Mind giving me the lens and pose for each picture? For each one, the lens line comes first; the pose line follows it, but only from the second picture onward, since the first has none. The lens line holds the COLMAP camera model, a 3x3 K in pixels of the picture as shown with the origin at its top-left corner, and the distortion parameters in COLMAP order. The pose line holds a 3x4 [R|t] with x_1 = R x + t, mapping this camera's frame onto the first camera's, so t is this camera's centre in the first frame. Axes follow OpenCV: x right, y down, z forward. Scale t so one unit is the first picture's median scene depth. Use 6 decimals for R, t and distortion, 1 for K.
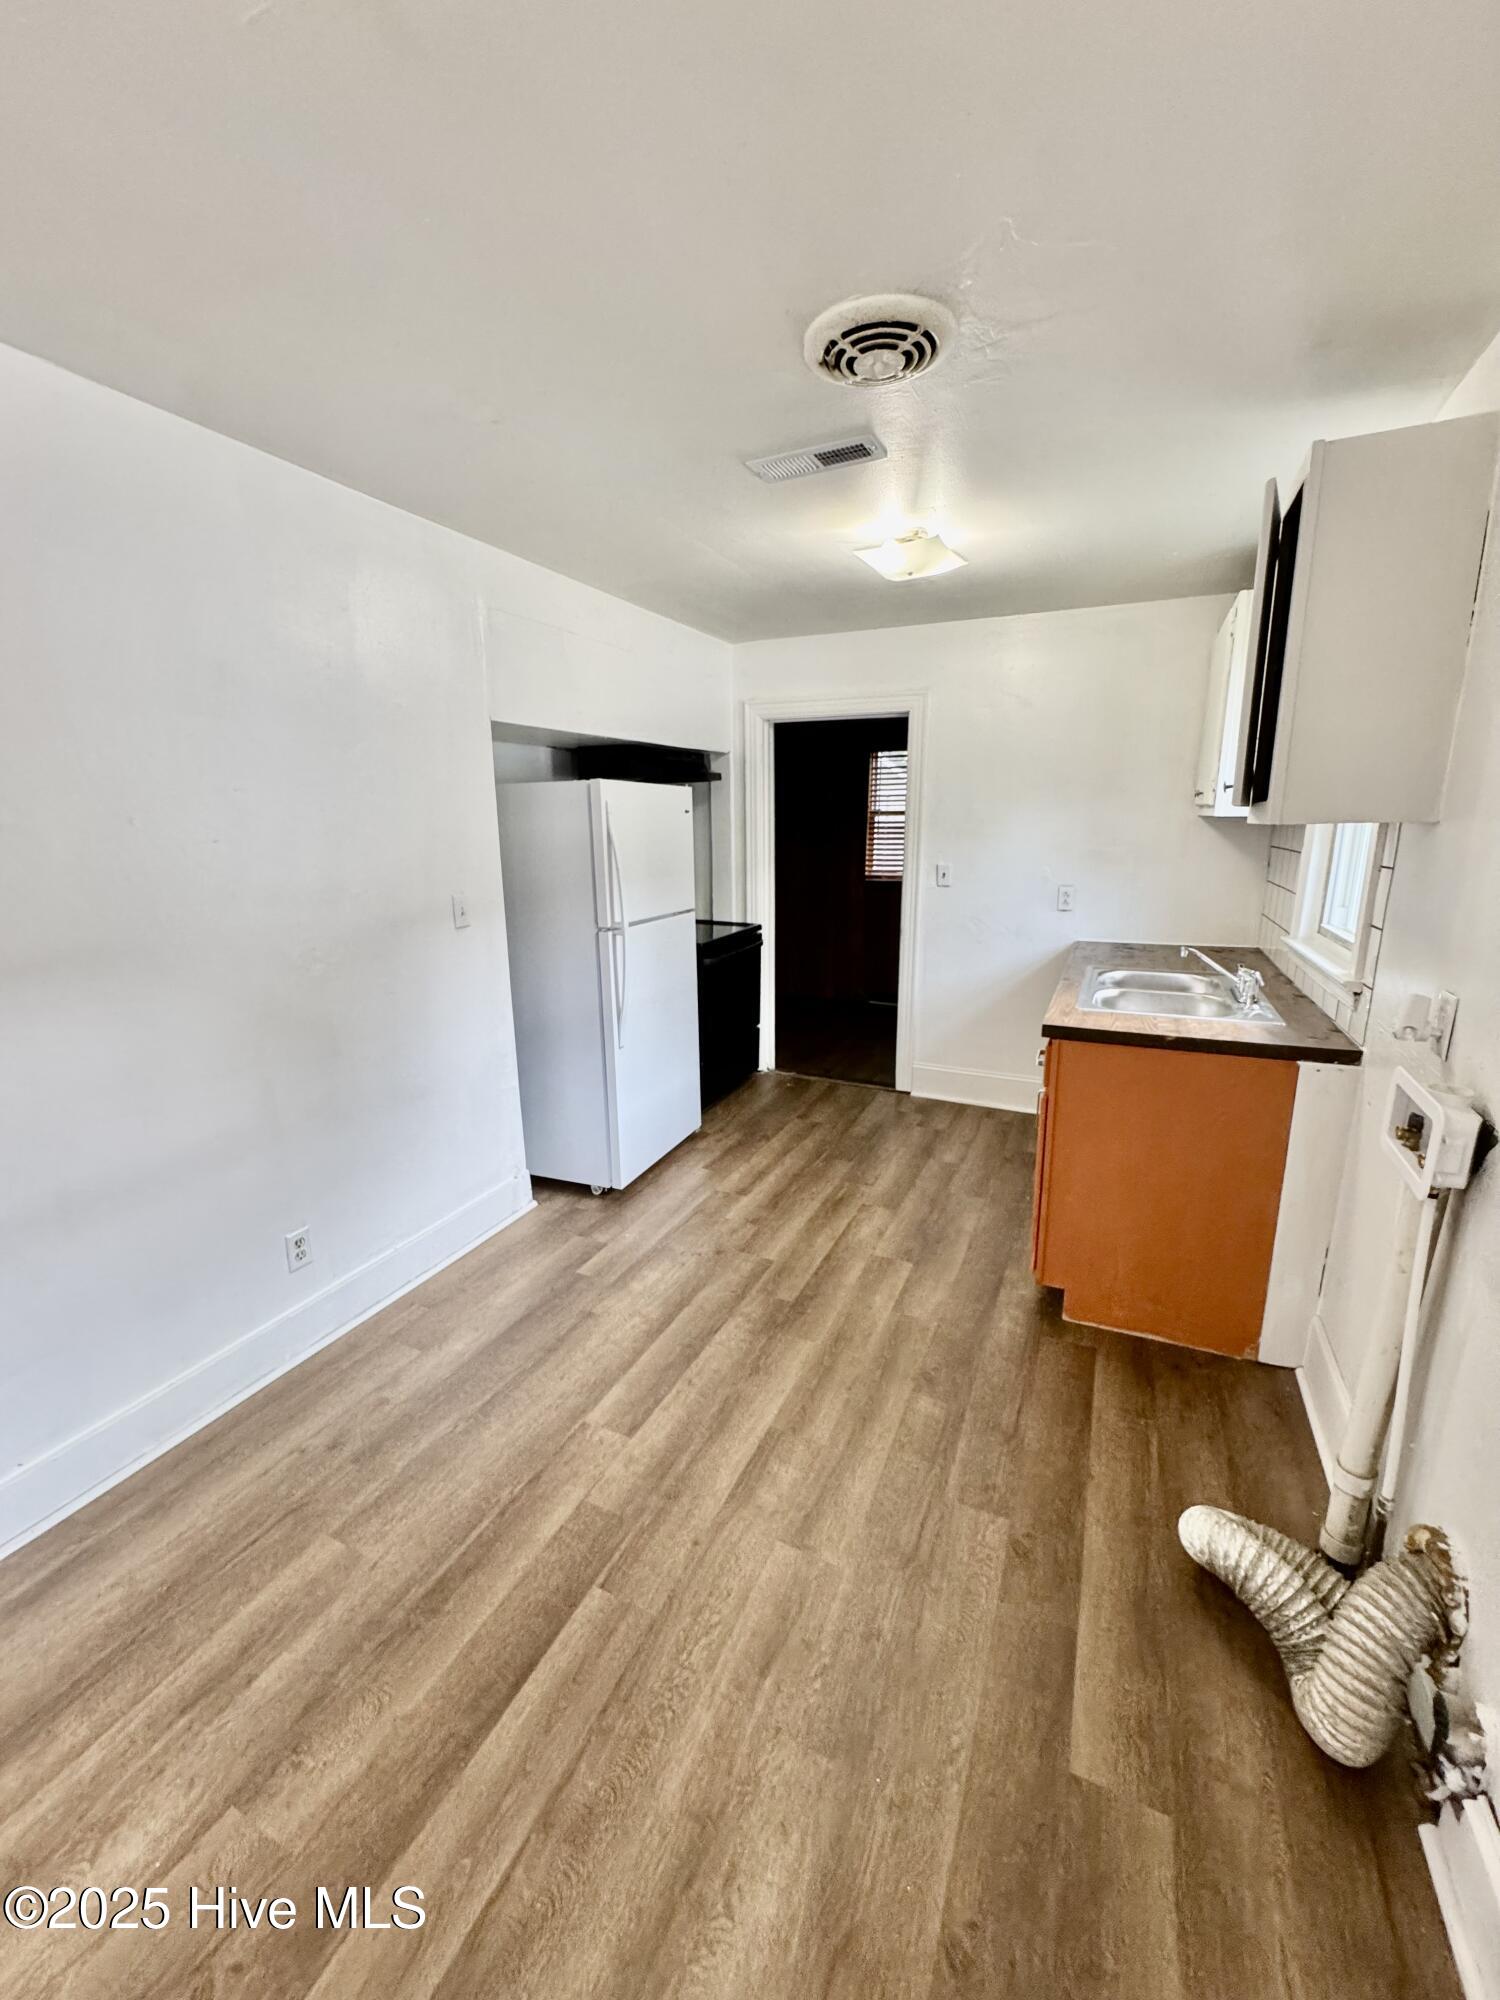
lens RADIAL K [[796.9, 0, 759.3], [0, 796.9, 1004.0], [0, 0, 1]] dist [-0.003649, 0.000883]
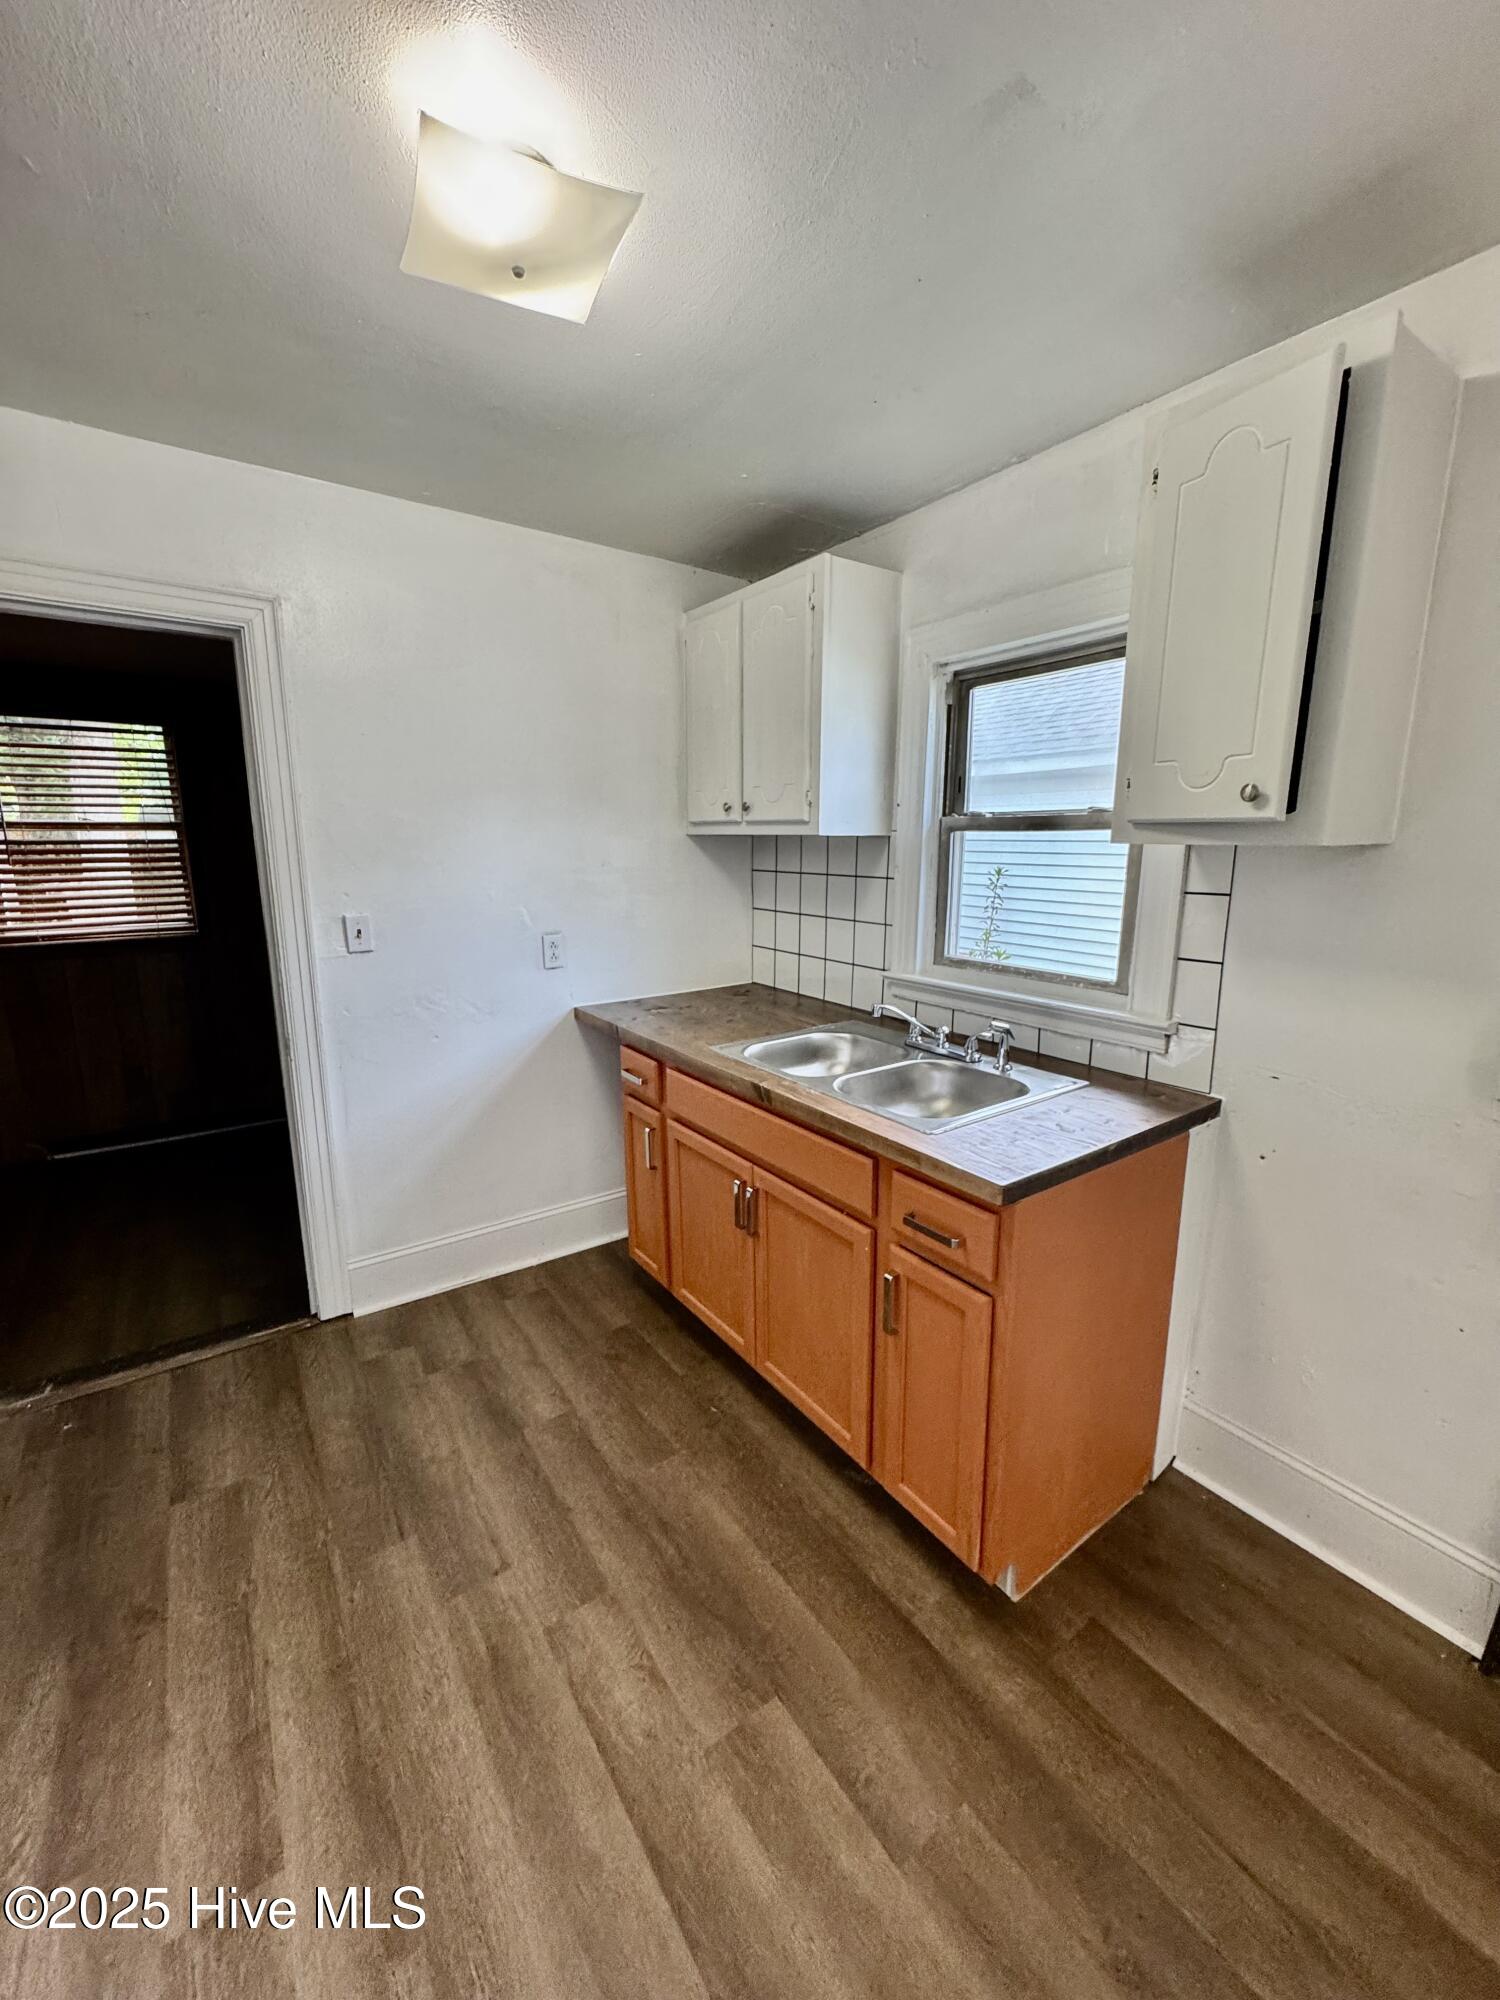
lens RADIAL K [[796.9, 0, 752.0], [0, 796.9, 1001.4], [0, 0, 1]] dist [-0.003649, 0.000883]
pose [[0.509273, -0.164943, 0.844651, -0.163678], [0.188857, 0.978957, 0.077301, -0.146495], [-0.839627, 0.120150, 0.529707, 0.650266]]
